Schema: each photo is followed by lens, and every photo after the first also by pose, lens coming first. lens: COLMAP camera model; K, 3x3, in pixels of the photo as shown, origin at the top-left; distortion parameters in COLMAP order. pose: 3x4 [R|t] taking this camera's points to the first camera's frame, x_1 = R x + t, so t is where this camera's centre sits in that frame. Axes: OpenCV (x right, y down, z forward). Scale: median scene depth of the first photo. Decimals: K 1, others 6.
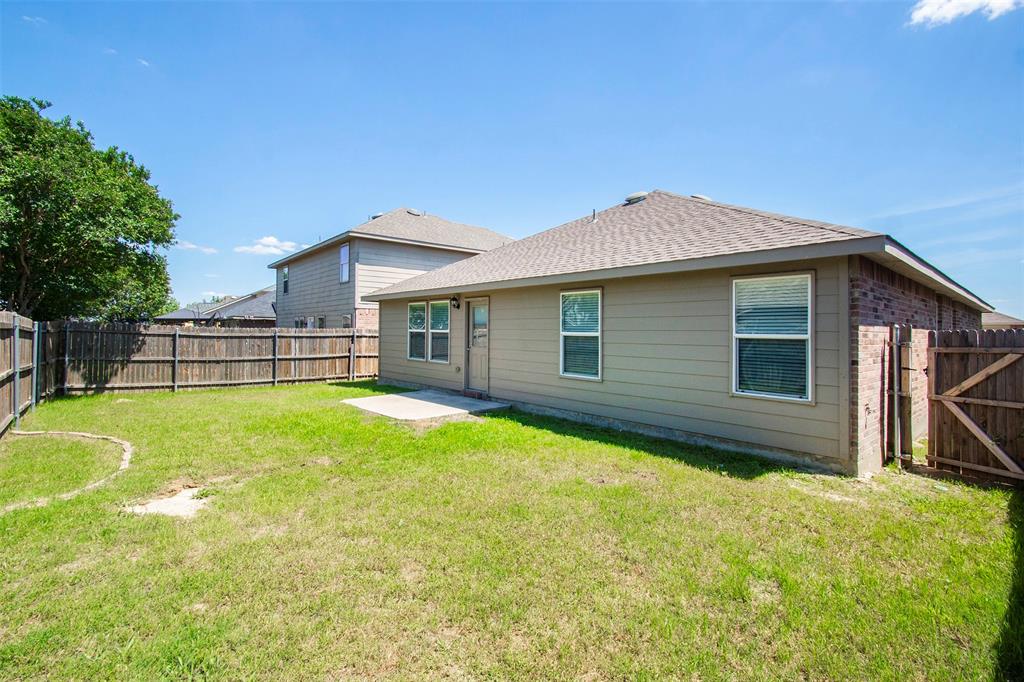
lens RADIAL K [[459.6, 0, 511.3], [0, 459.6, 336.2], [0, 0, 1]] dist [-0.000679, -0.000021]
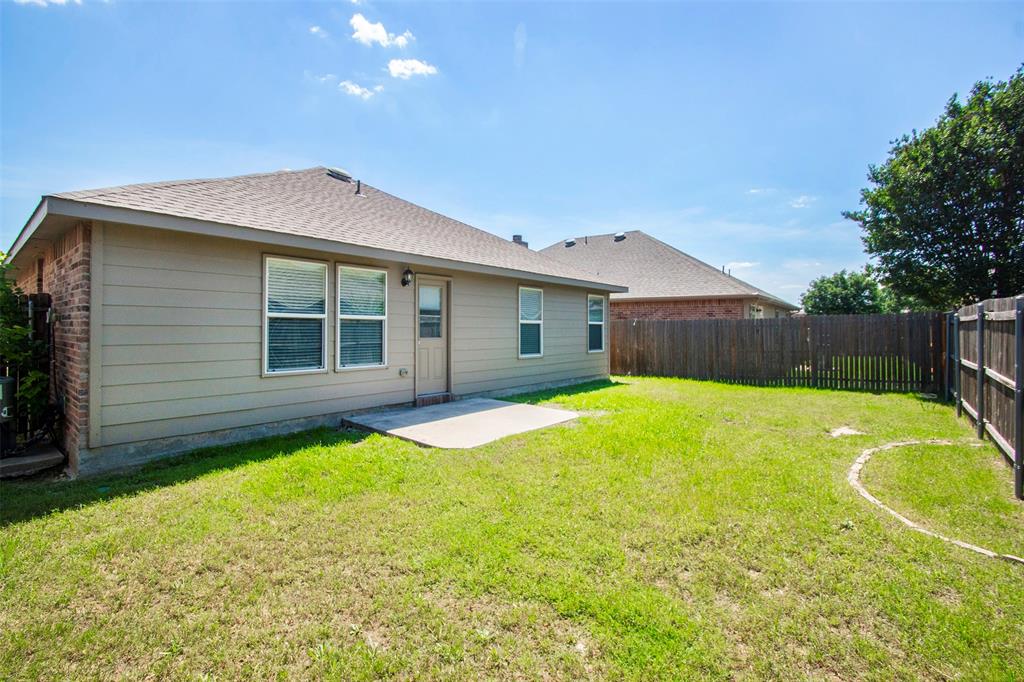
lens RADIAL K [[459.6, 0, 511.5], [0, 459.6, 315.4], [0, 0, 1]] dist [-0.000679, -0.000021]
pose [[-0.136068, -0.005788, 0.990683, -0.979474], [-0.020103, 0.999793, 0.003080, -0.023403], [-0.990495, -0.019497, -0.136157, 1.101722]]
